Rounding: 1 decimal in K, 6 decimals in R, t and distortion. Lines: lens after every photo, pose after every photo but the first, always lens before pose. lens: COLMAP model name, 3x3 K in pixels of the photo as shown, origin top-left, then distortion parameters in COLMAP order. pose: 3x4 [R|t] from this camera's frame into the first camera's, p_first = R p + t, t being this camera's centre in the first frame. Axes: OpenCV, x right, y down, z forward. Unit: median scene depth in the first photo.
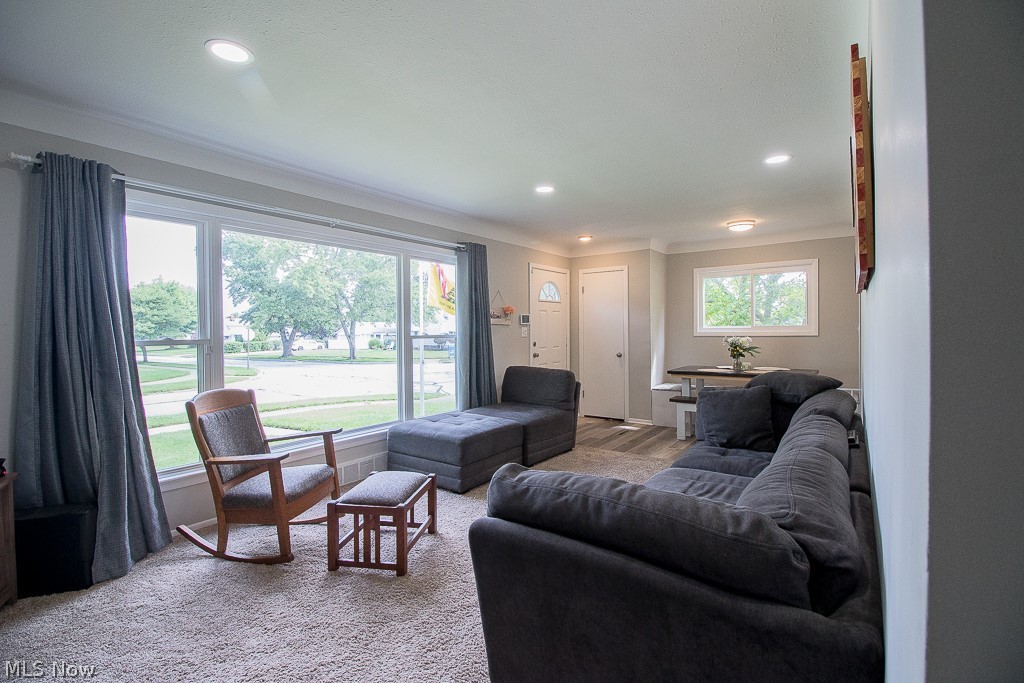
lens RADIAL K [[471.7, 0, 516.4], [0, 471.7, 334.9], [0, 0, 1]] dist [0.002073, -0.013681]
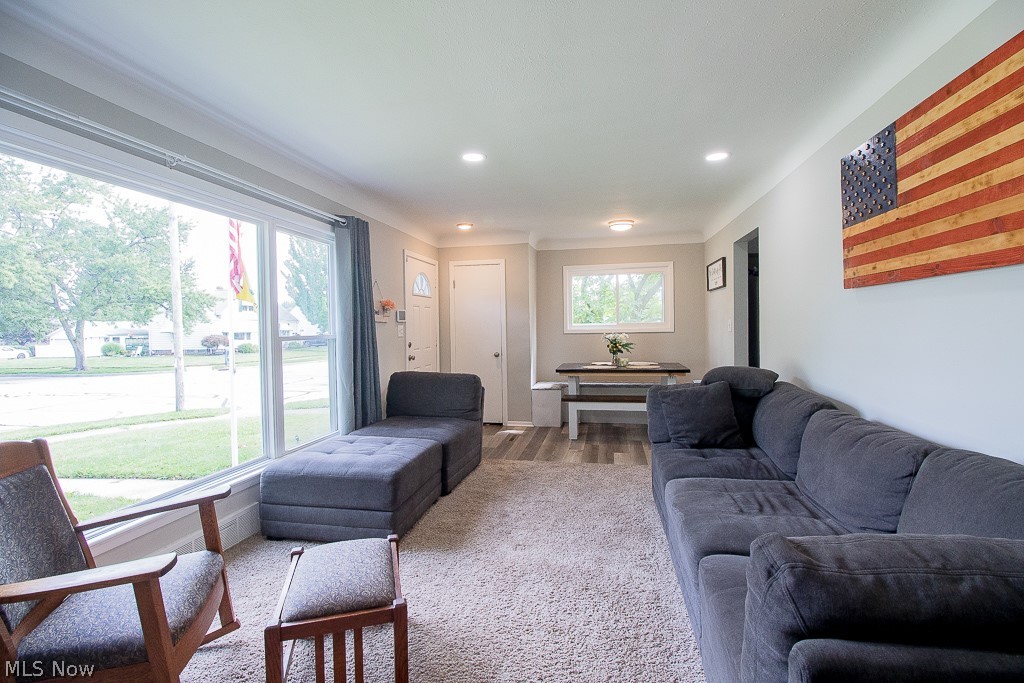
lens RADIAL K [[471.7, 0, 516.4], [0, 471.7, 334.9], [0, 0, 1]] dist [0.002073, -0.013681]
pose [[0.908912, -0.012816, 0.416790, -0.147899], [0.012222, 0.999917, 0.004093, 0.000134], [-0.416808, 0.001374, 0.908993, 0.146688]]
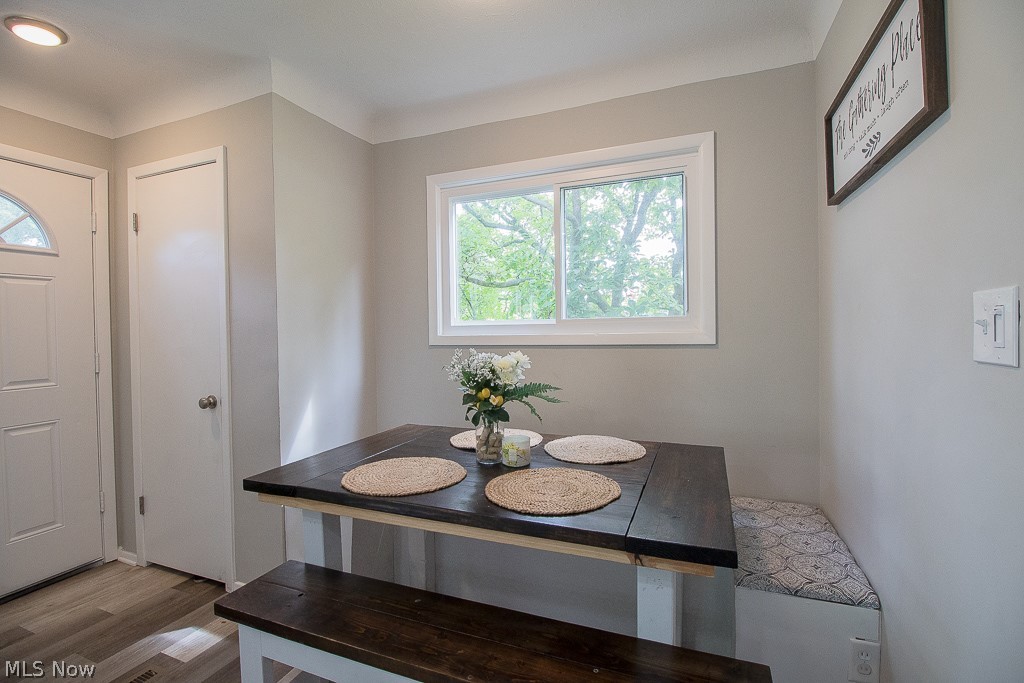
lens RADIAL K [[471.7, 0, 516.4], [0, 471.7, 334.9], [0, 0, 1]] dist [0.002073, -0.013681]
pose [[0.970088, -0.011137, 0.242496, 0.388739], [0.011260, 0.999936, 0.000881, -0.006524], [-0.242491, 0.001876, 0.970152, 0.660098]]
